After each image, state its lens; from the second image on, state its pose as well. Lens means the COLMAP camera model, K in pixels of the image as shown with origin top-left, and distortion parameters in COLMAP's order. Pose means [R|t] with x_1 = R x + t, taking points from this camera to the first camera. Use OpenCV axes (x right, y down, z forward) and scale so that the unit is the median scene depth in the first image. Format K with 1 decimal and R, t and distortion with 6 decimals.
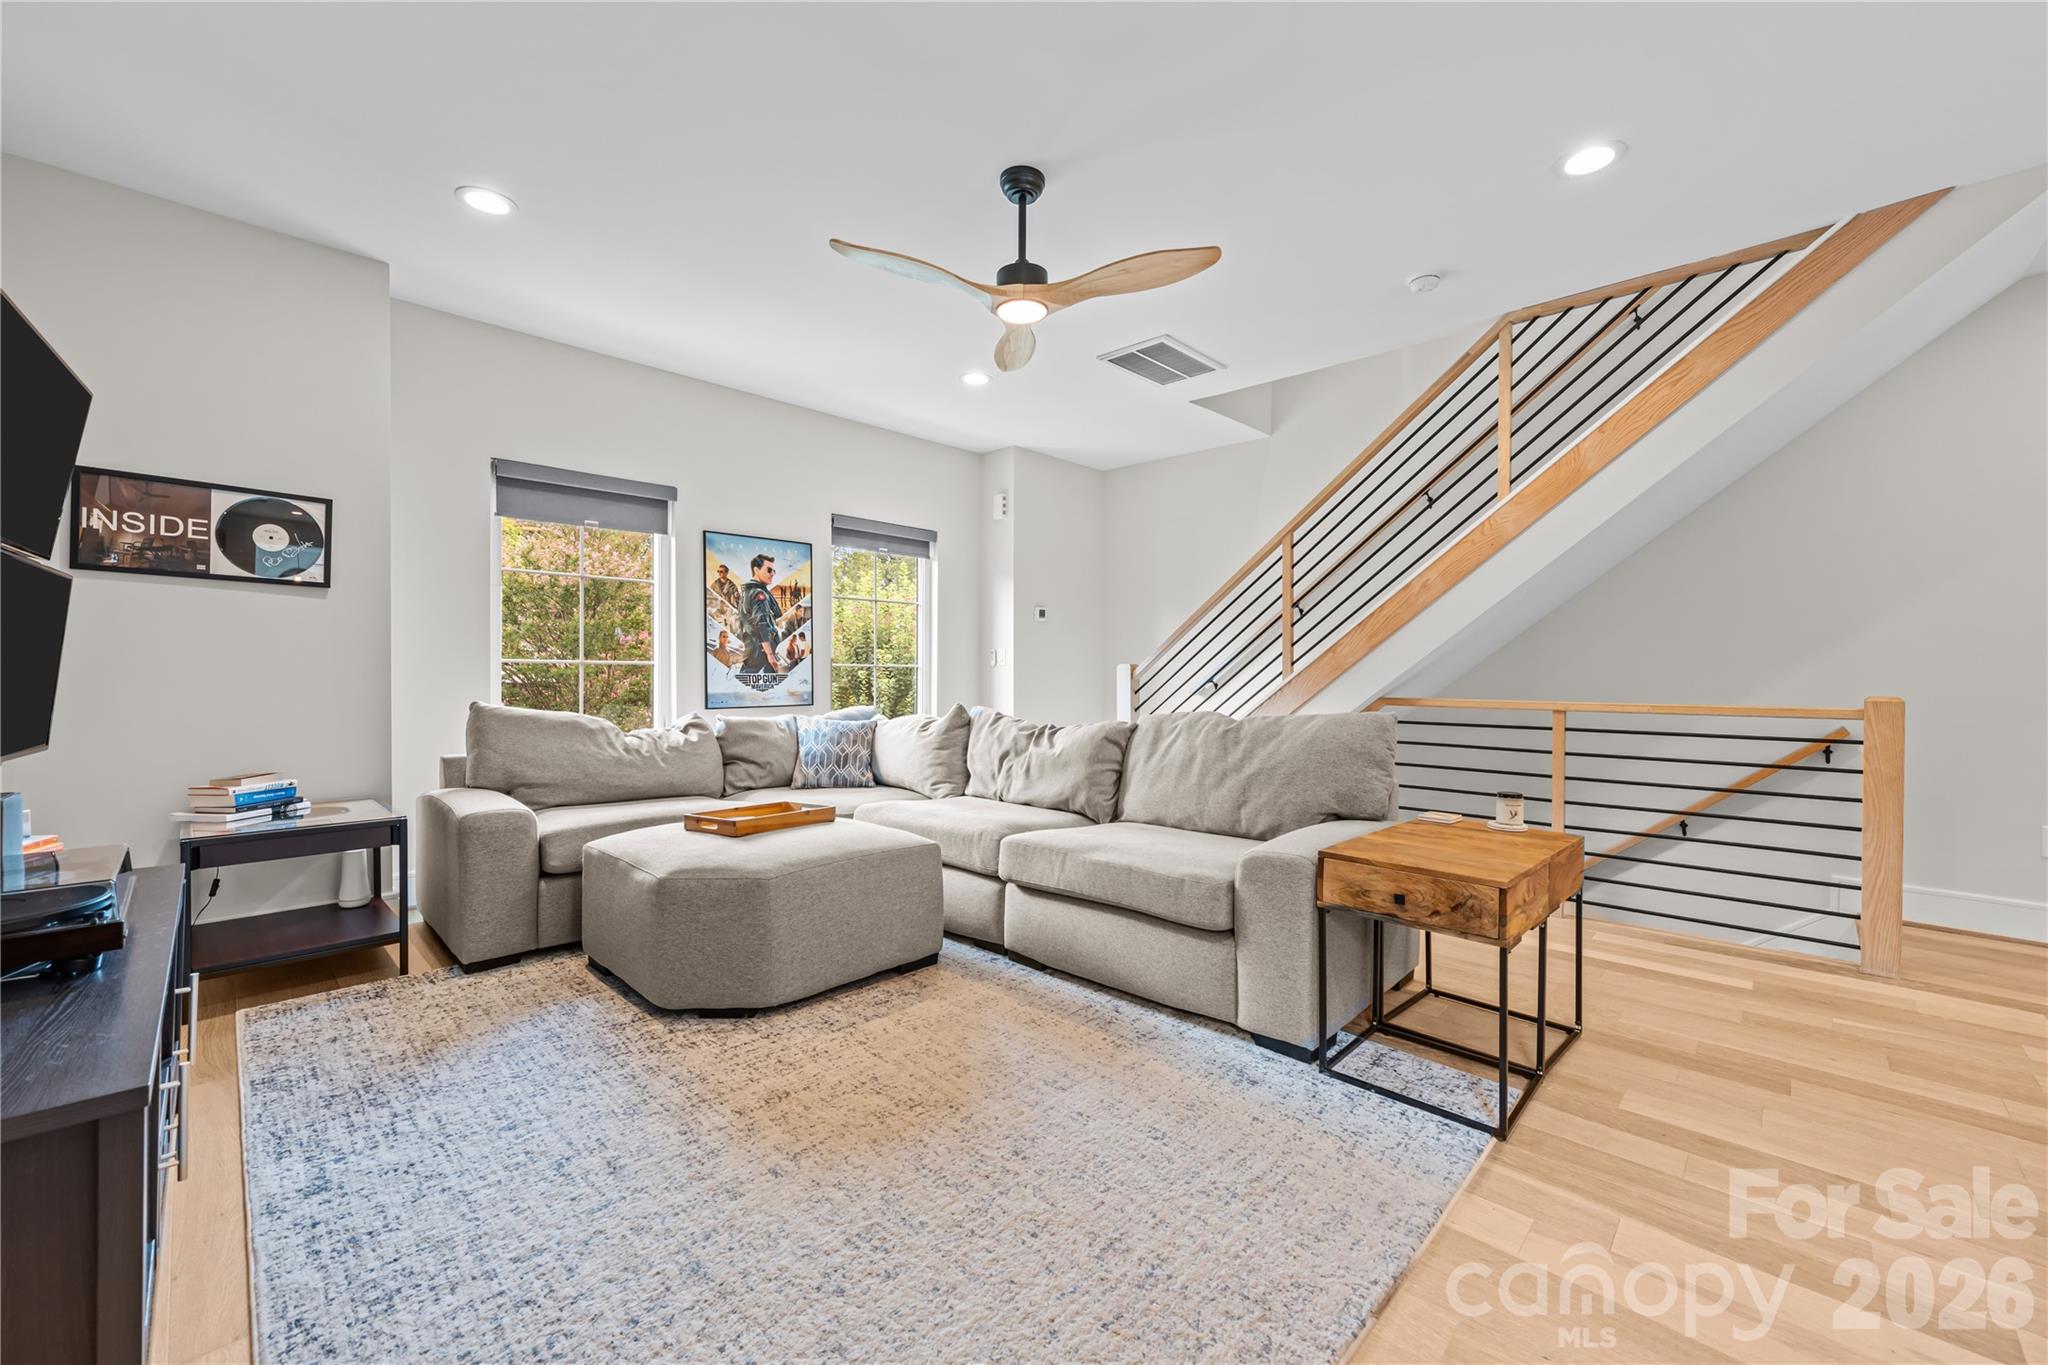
lens RADIAL K [[811.5, 0, 1022.6], [0, 811.5, 676.6], [0, 0, 1]] dist [-0.000715, -0.000096]
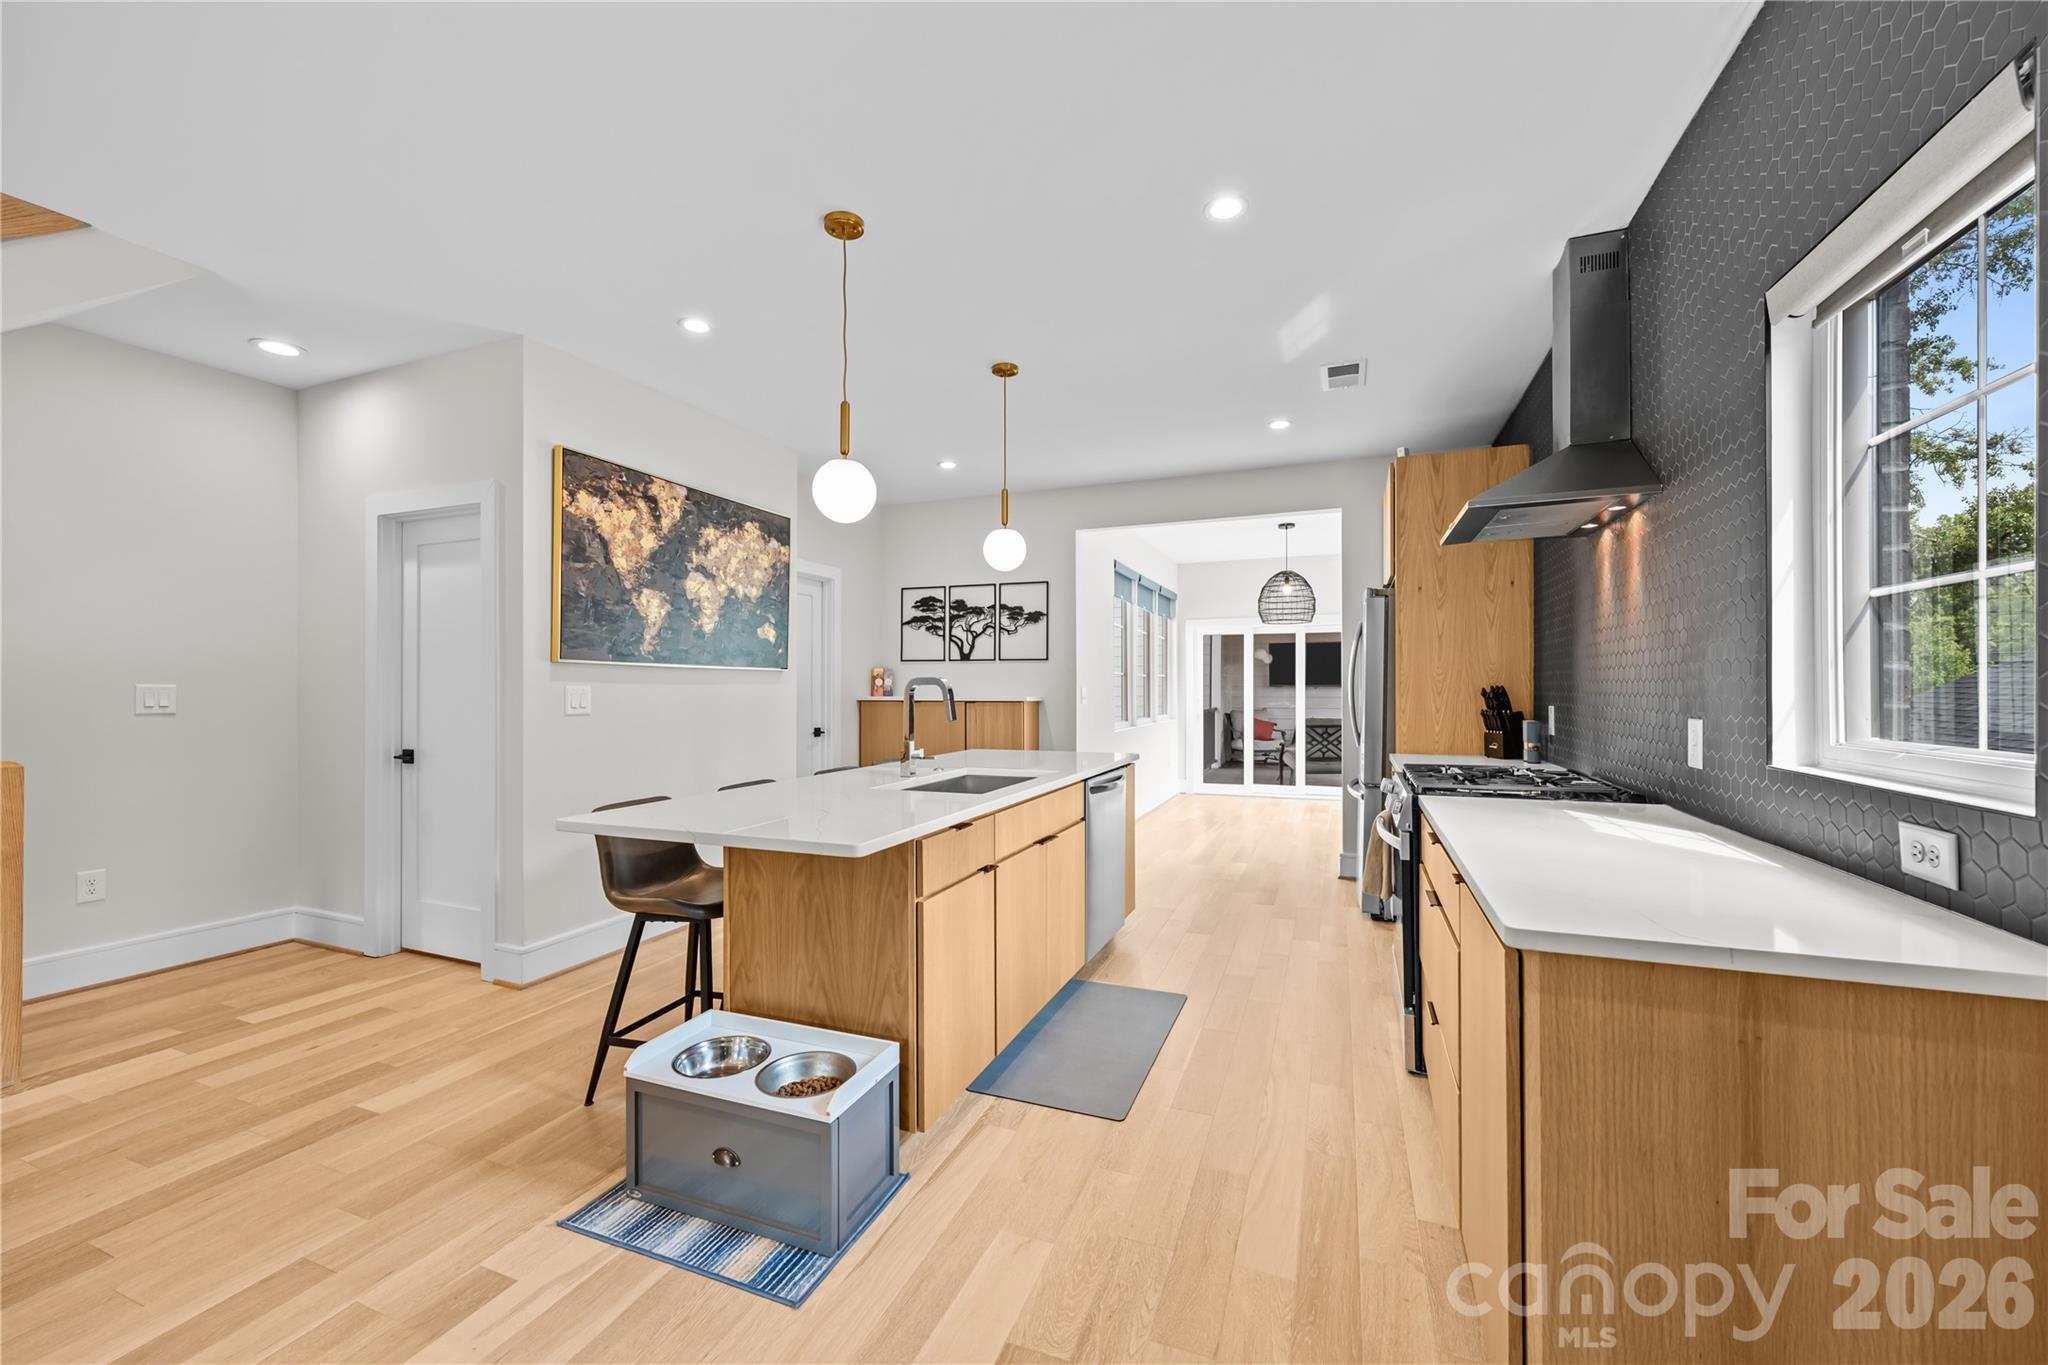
lens RADIAL K [[797.2, 0, 1024.7], [0, 797.2, 687.7], [0, 0, 1]] dist [-0.000330, -0.000037]
pose [[-0.380686, -0.004207, 0.924695, -0.085373], [0.004218, 0.999971, 0.006286, -0.036673], [-0.924695, 0.006294, -0.380657, 0.206907]]
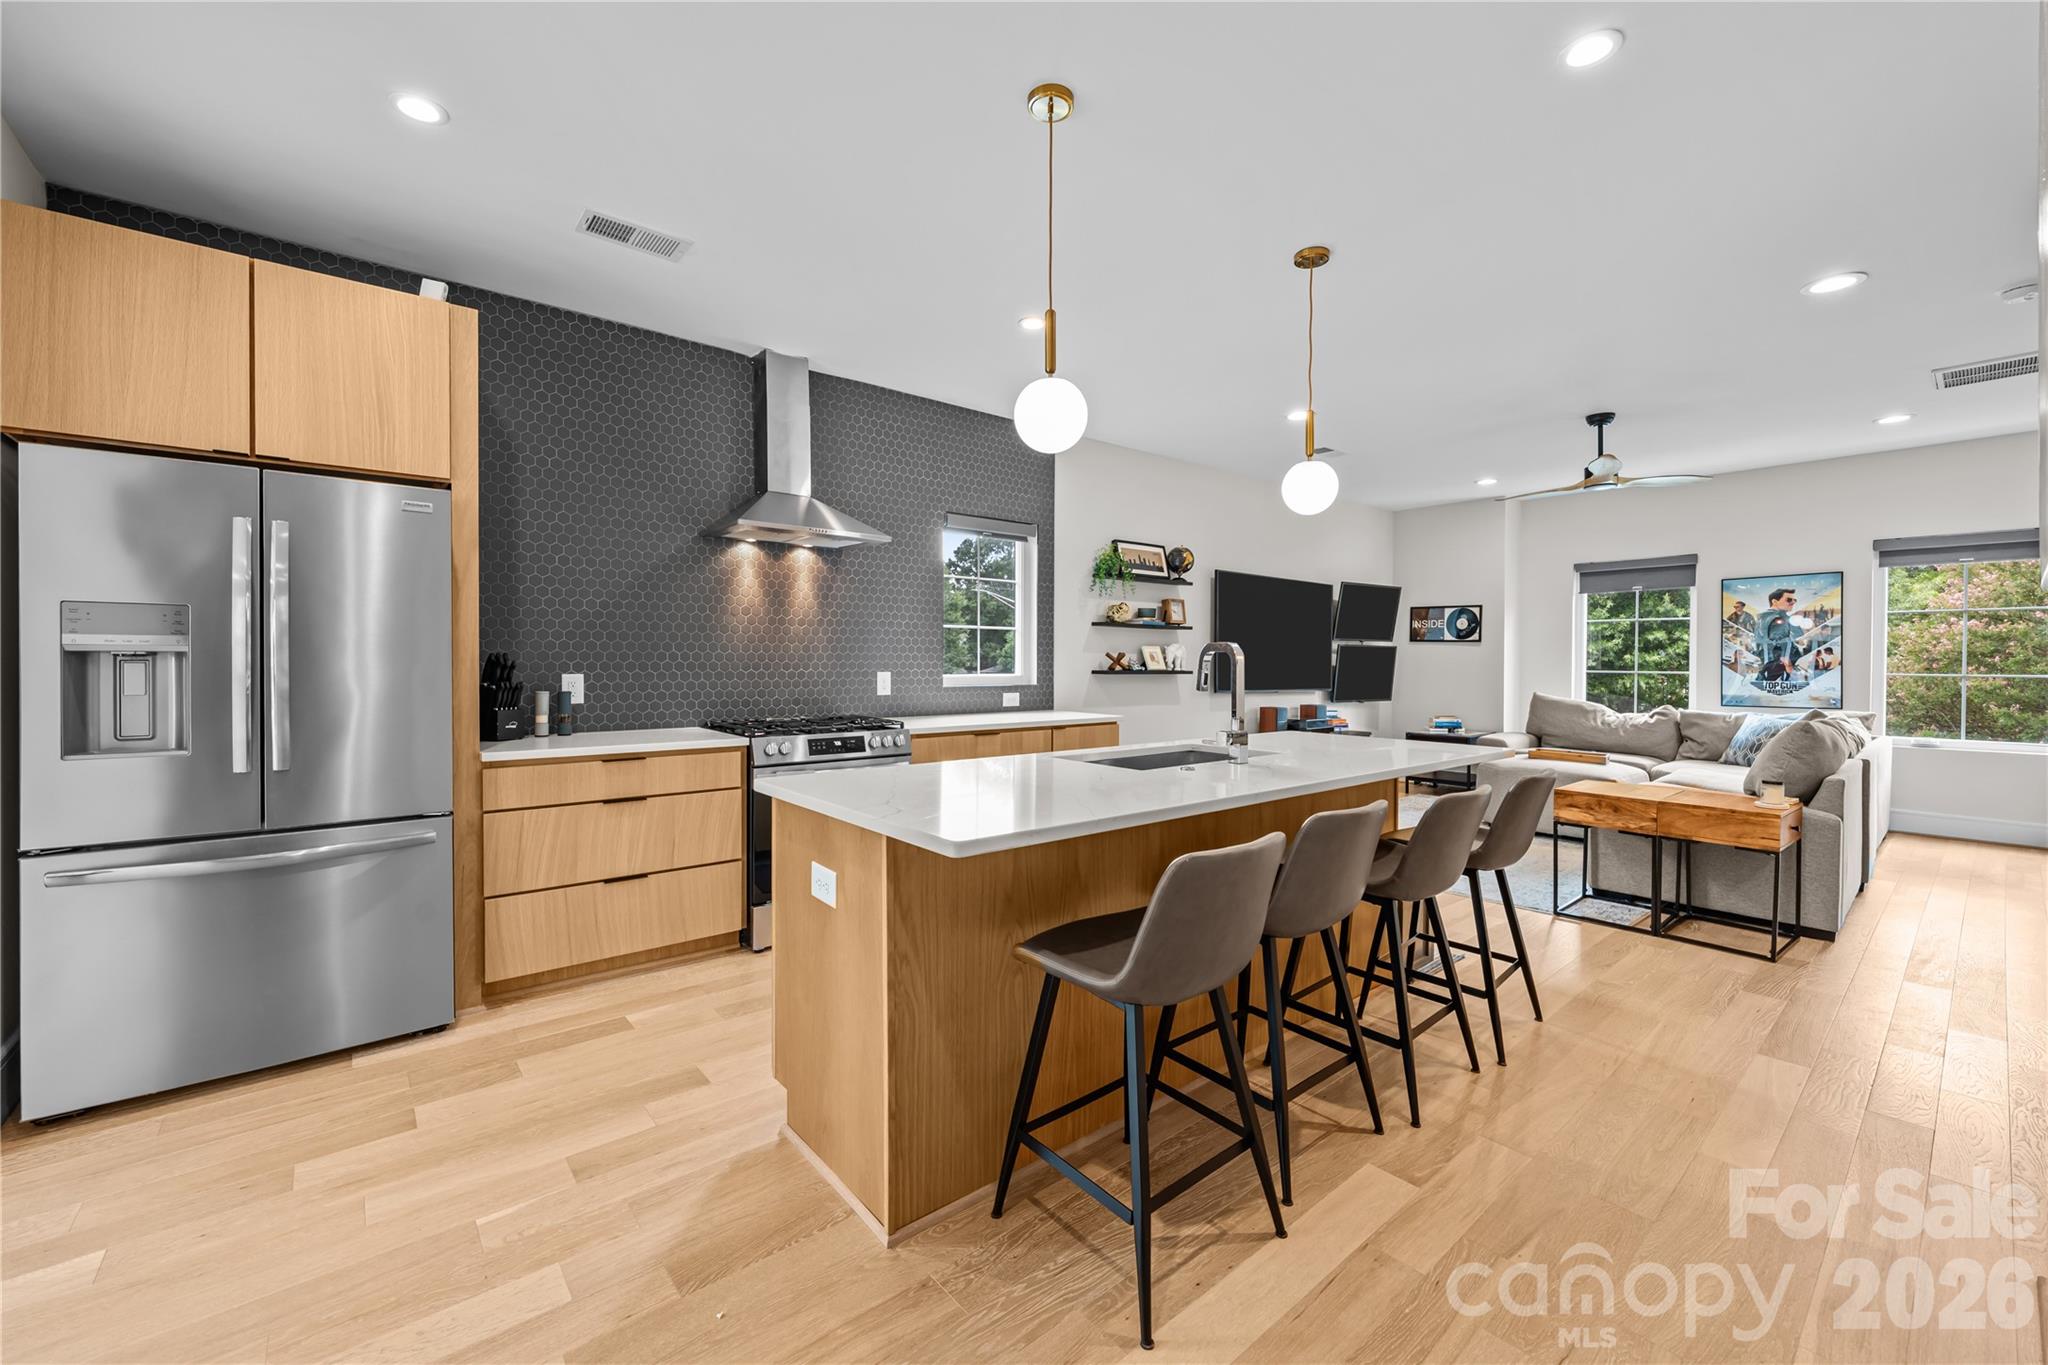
lens RADIAL K [[813.4, 0, 1024.7], [0, 813.4, 667.5], [0, 0, 1]] dist [0.000438, -0.000042]
pose [[-0.108014, 0.003548, -0.994143, 1.194964], [-0.007743, 0.999960, 0.004410, -0.024610], [0.994119, 0.008174, -0.107983, -0.054224]]
